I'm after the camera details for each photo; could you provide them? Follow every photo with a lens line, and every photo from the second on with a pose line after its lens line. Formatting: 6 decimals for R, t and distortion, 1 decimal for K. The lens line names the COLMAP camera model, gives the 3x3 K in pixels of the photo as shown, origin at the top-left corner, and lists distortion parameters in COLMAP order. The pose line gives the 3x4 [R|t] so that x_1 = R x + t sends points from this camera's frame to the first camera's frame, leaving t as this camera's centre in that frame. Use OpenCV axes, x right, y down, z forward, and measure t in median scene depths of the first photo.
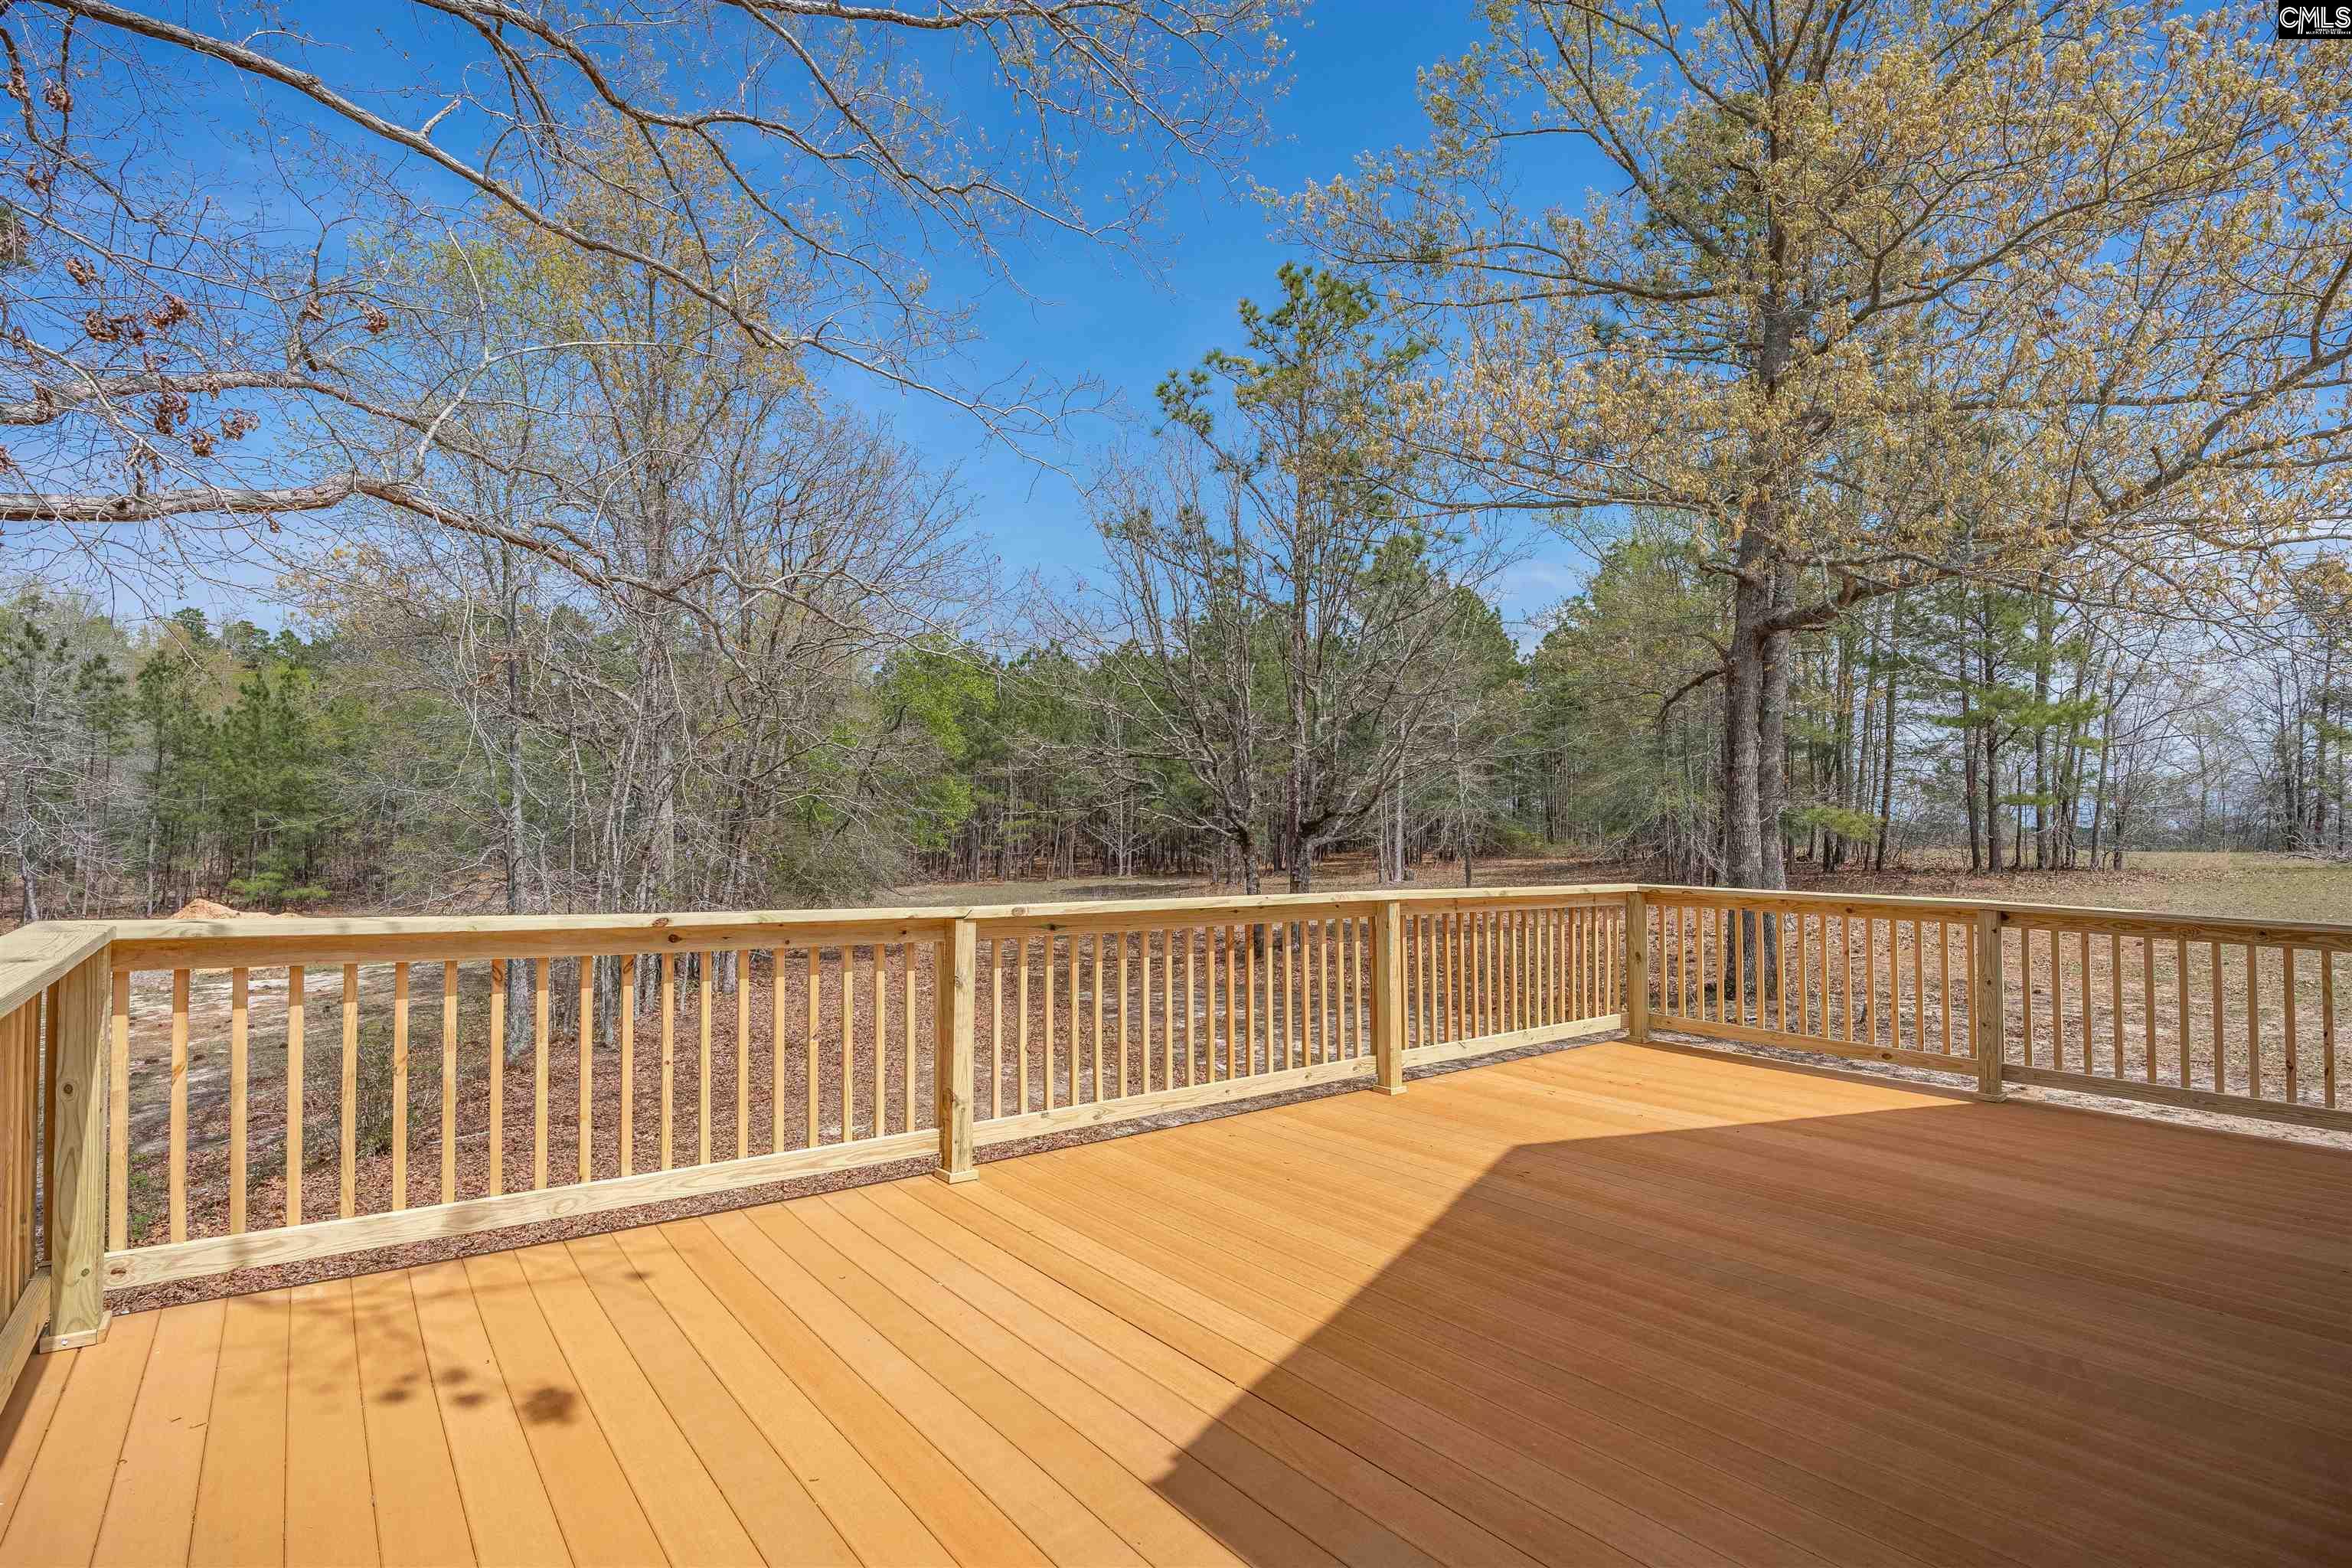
lens RADIAL K [[1081.5, 0, 1163.4], [0, 1081.5, 799.2], [0, 0, 1]] dist [-0.018246, 0.001942]
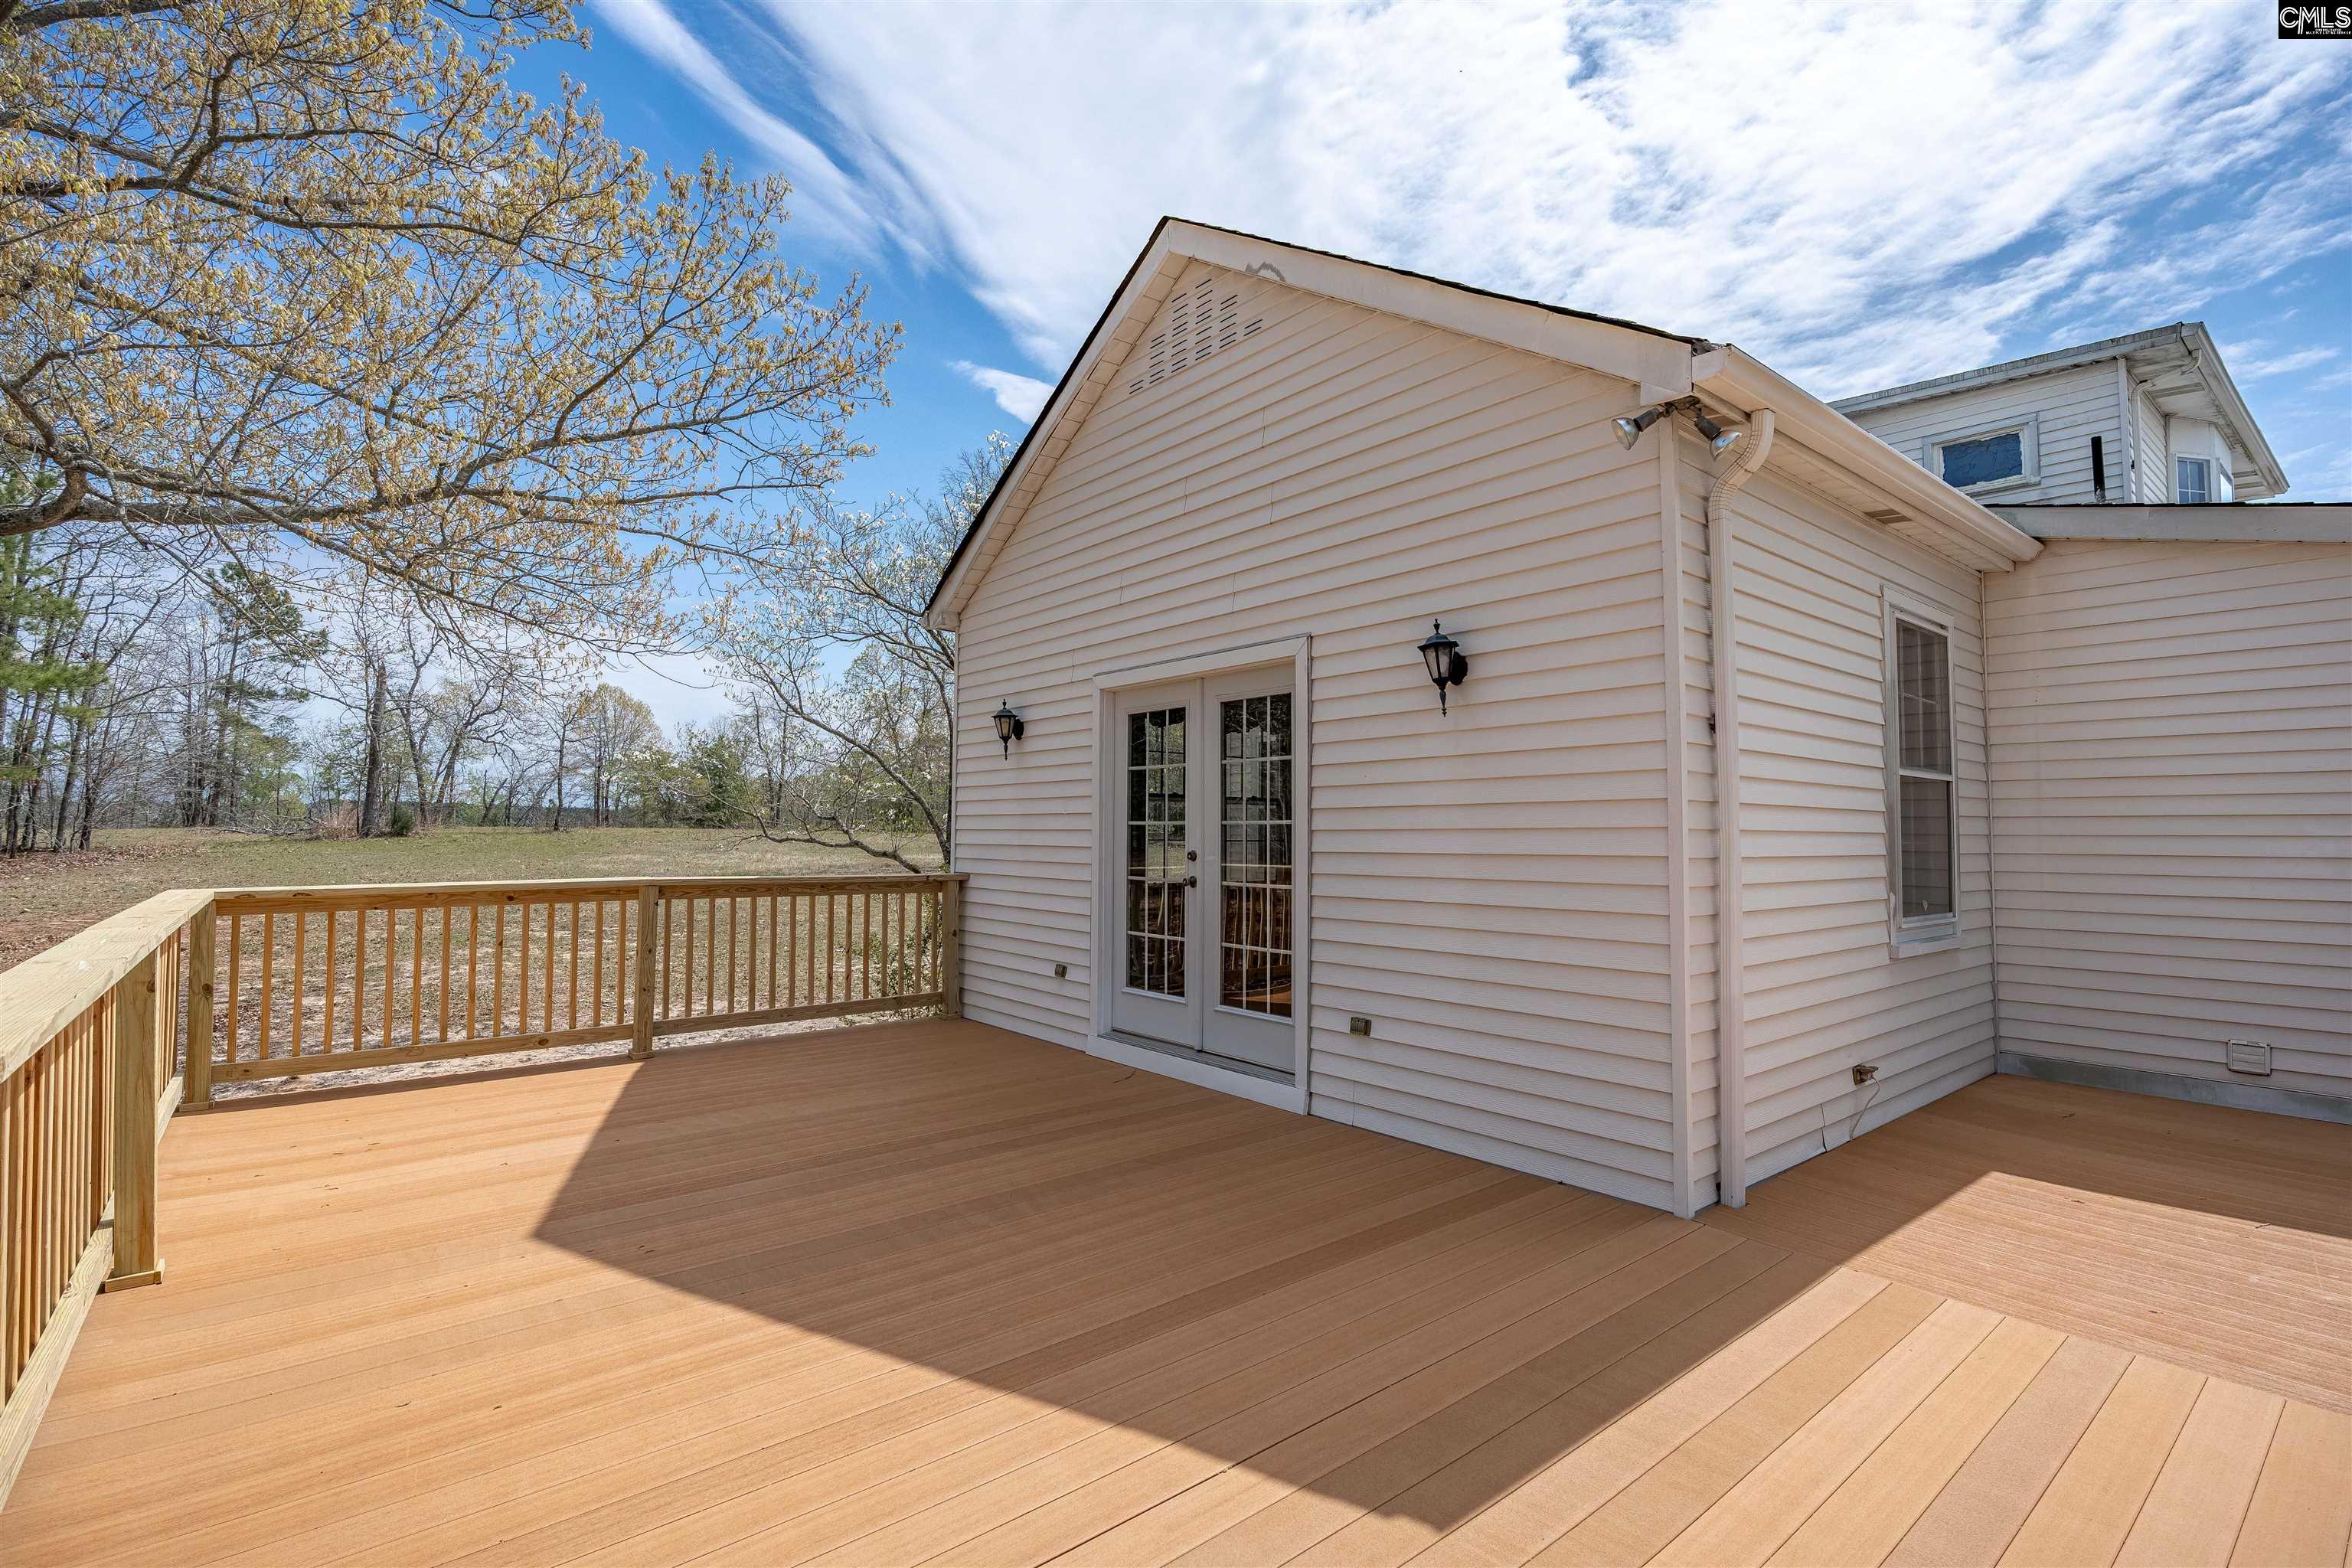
lens RADIAL K [[1081.5, 0, 1170.7], [0, 1081.5, 784.1], [0, 0, 1]] dist [-0.018246, 0.001942]
pose [[-0.006638, 0.024180, 0.999686, -0.378586], [-0.032299, 0.999181, -0.024383, 0.008178], [-0.999456, -0.032451, -0.005852, 0.501850]]
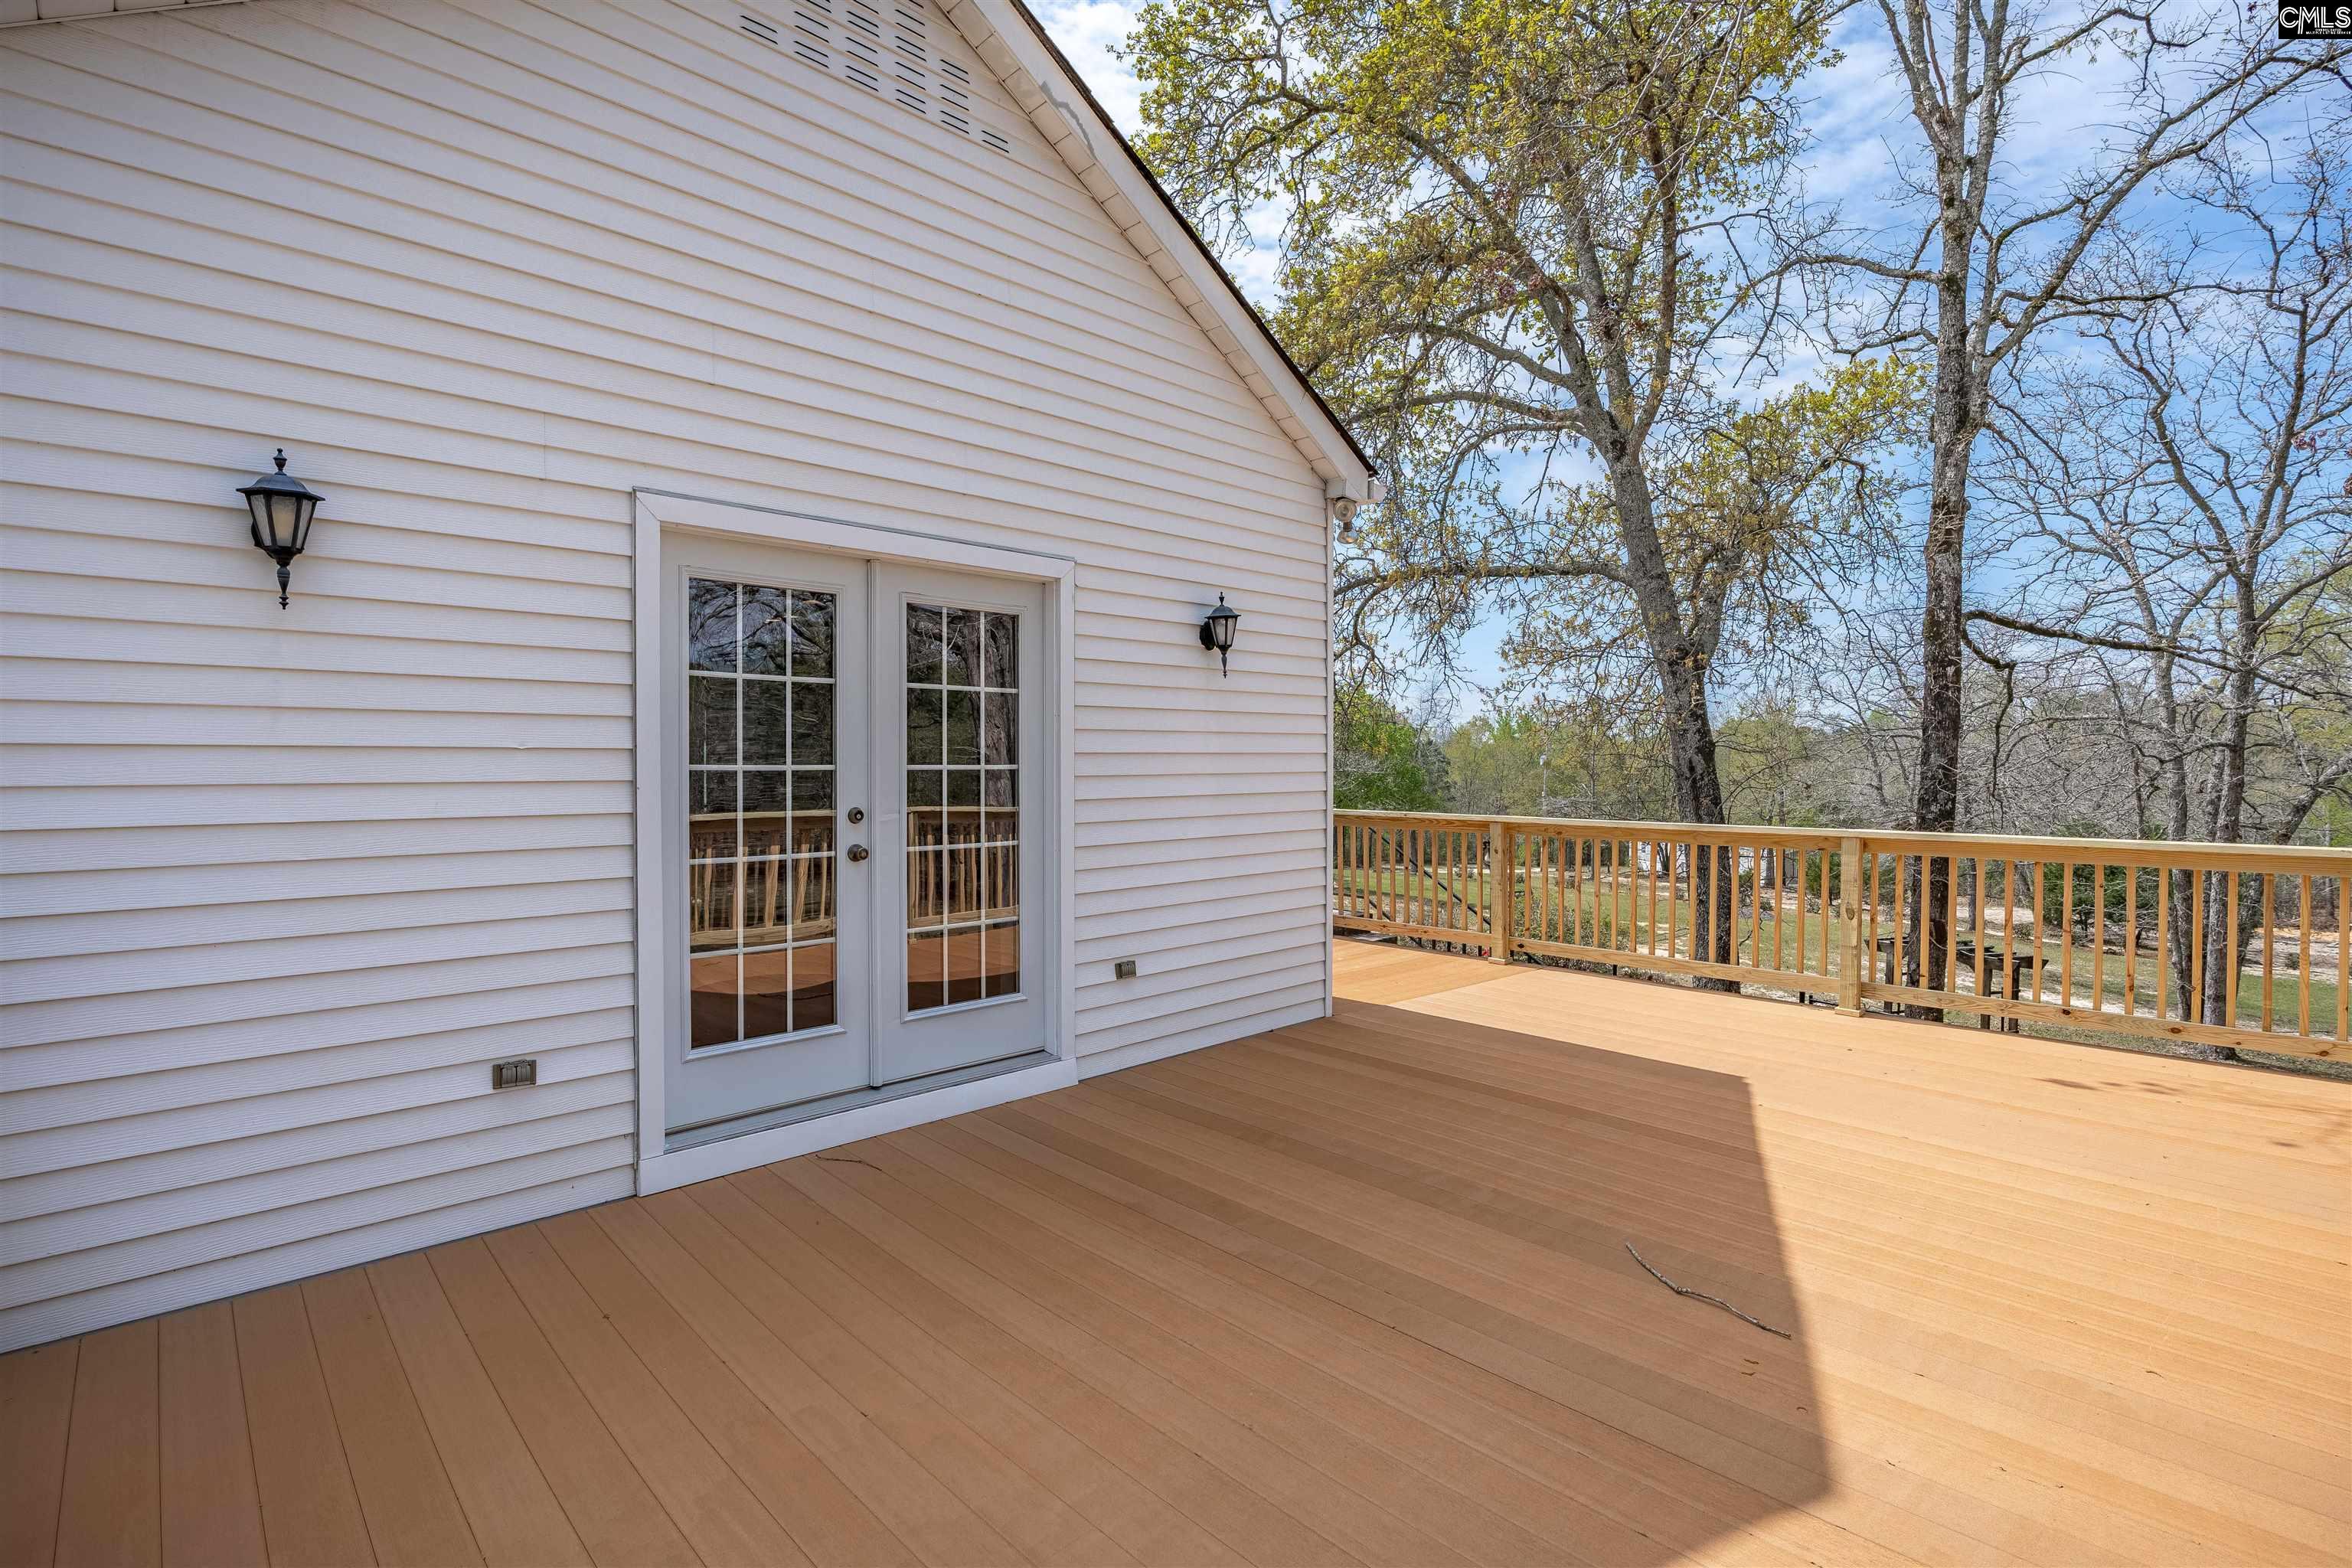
lens RADIAL K [[1081.5, 0, 1181.1], [0, 1081.5, 786.0], [0, 0, 1]] dist [-0.018246, 0.001942]
pose [[-0.995889, -0.019394, -0.088486, 0.551577], [-0.018811, 0.999796, -0.007416, 0.033524], [0.088612, -0.005721, -0.996050, 1.238065]]
